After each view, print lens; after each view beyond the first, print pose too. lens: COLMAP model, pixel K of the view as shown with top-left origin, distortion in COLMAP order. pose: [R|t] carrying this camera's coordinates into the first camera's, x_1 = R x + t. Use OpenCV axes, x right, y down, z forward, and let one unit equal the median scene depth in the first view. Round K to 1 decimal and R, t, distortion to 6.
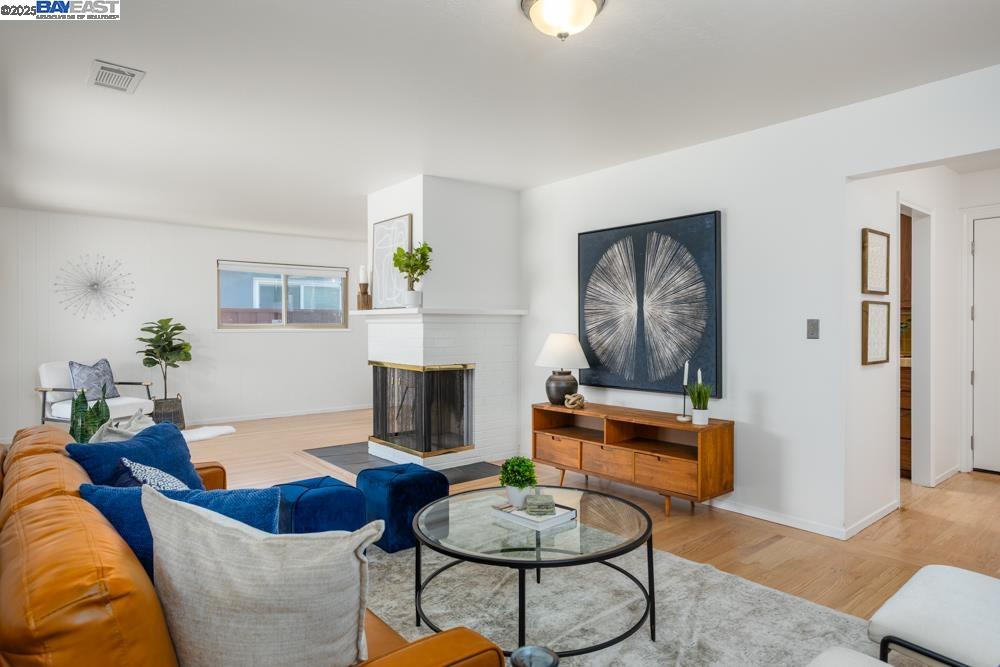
lens RADIAL K [[630.0, 0, 500.0], [0, 630.0, 333.5], [0, 0, 1]] dist [-0.000427, -0.000027]
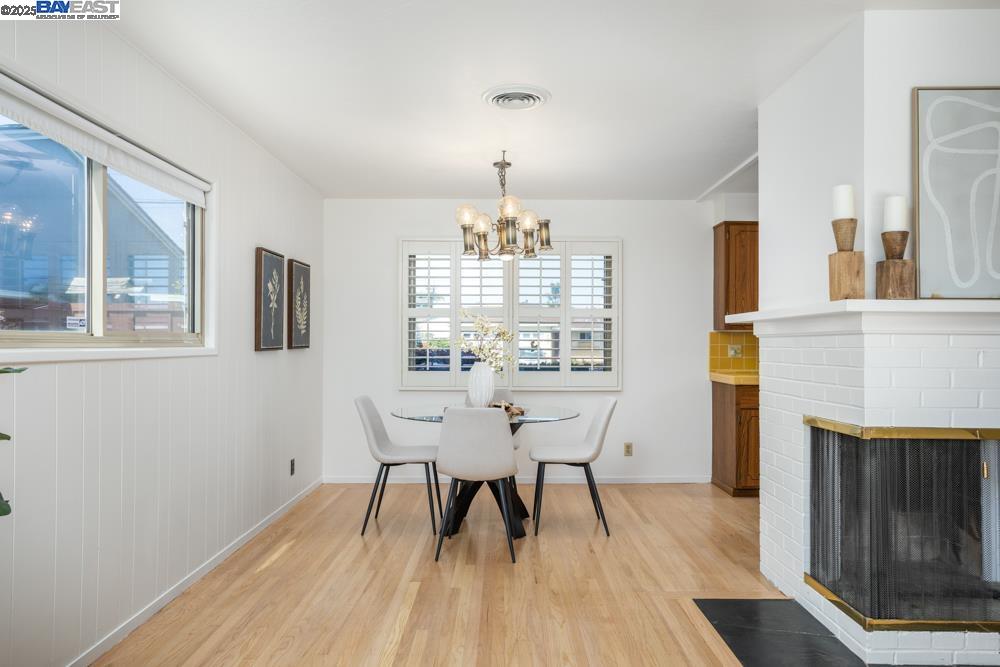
lens RADIAL K [[708.6, 0, 501.1], [0, 708.6, 338.6], [0, 0, 1]] dist [0.003630, 0.003426]
pose [[0.618732, 0.008560, 0.785555, -0.933622], [0.002036, 0.999920, -0.012500, -0.009275], [-0.785599, 0.009334, 0.618665, 1.194277]]
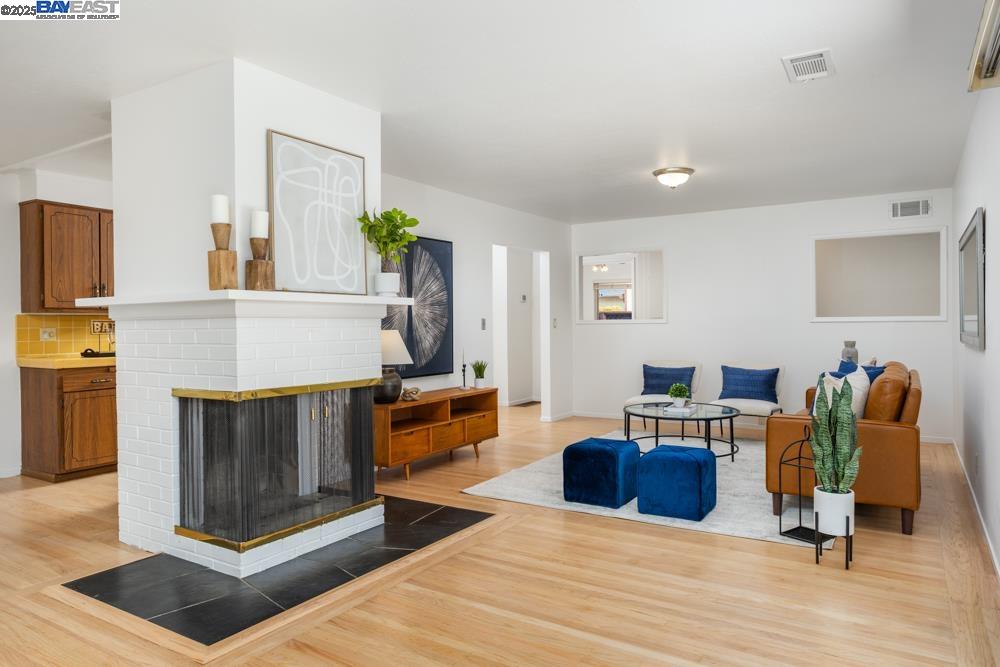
lens RADIAL K [[656.1, 0, 500.0], [0, 656.1, 333.5], [0, 0, 1]] dist [-0.000144, -0.000028]
pose [[-0.330580, -0.010849, 0.943716, -1.018197], [0.016966, 0.999704, 0.017435, -0.010540], [-0.943625, 0.021775, -0.330298, 1.290712]]
